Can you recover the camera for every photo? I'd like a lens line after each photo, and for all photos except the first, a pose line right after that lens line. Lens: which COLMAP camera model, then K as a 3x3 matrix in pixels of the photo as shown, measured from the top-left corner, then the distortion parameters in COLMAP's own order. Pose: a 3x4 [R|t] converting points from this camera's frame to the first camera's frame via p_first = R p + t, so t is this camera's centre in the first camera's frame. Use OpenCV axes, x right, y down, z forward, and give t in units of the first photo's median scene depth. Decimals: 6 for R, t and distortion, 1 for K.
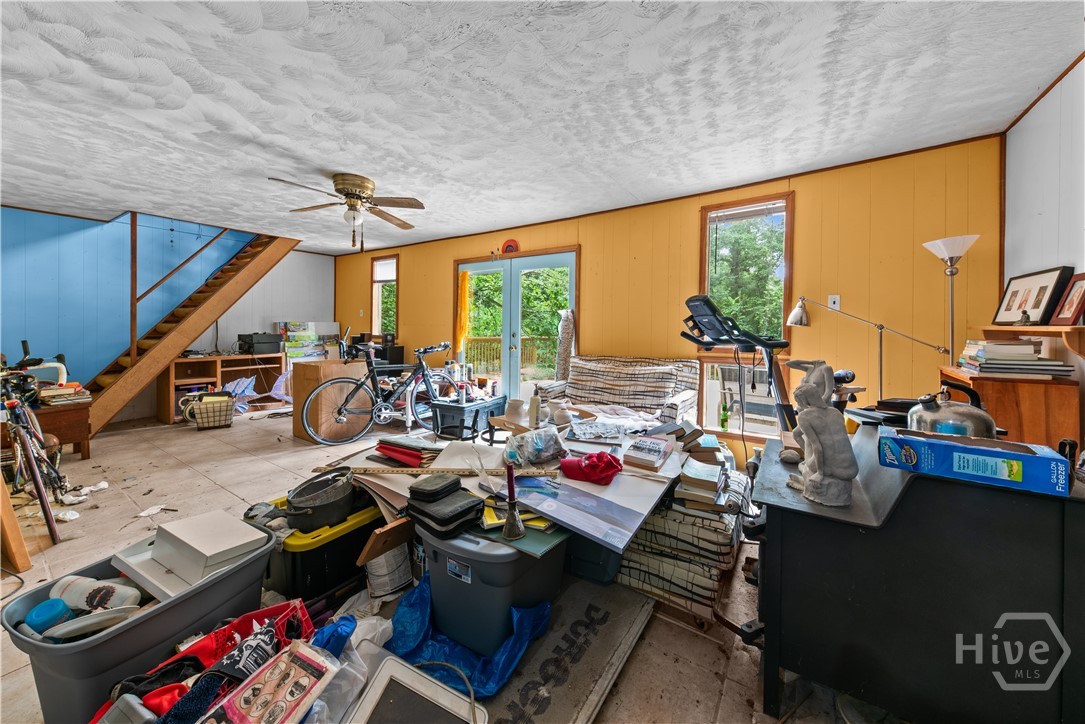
lens RADIAL K [[387.0, 0, 542.2], [0, 387.0, 327.5], [0, 0, 1]] dist [0.009099, 0.000012]
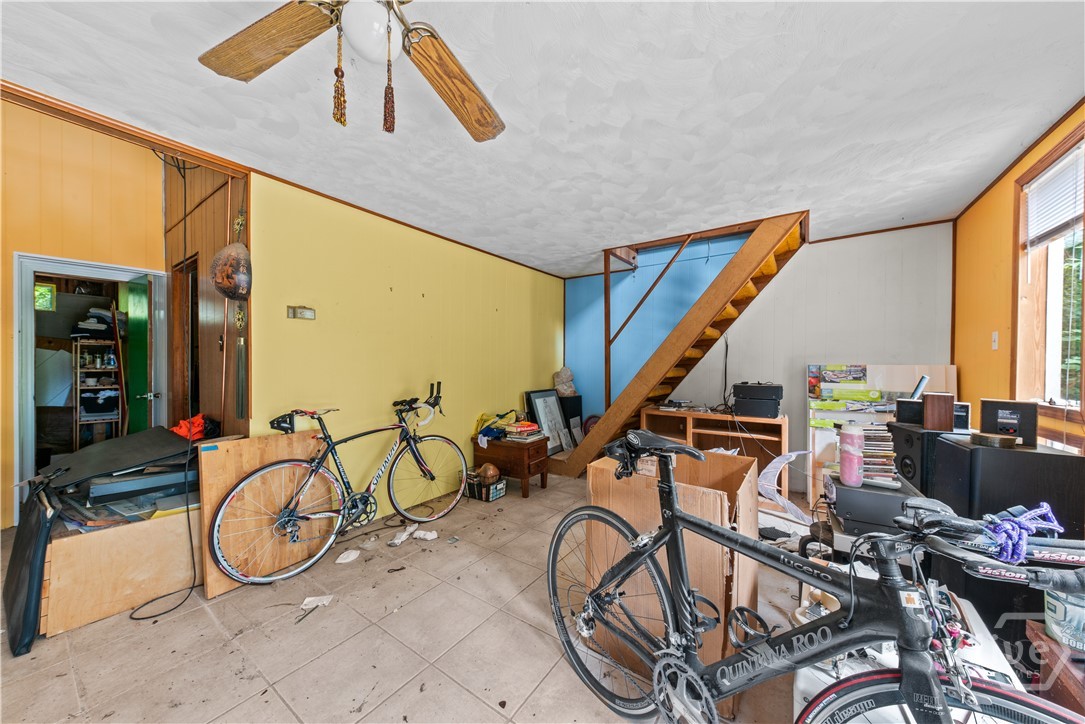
lens RADIAL K [[375.1, 0, 542.5], [0, 375.1, 362.0], [0, 0, 1]] dist [0.004811, -0.000018]
pose [[-0.015831, -0.011587, -0.999808, -0.163844], [-0.012658, 0.999855, -0.011387, -0.012455], [0.999795, 0.012475, -0.015975, 1.039976]]
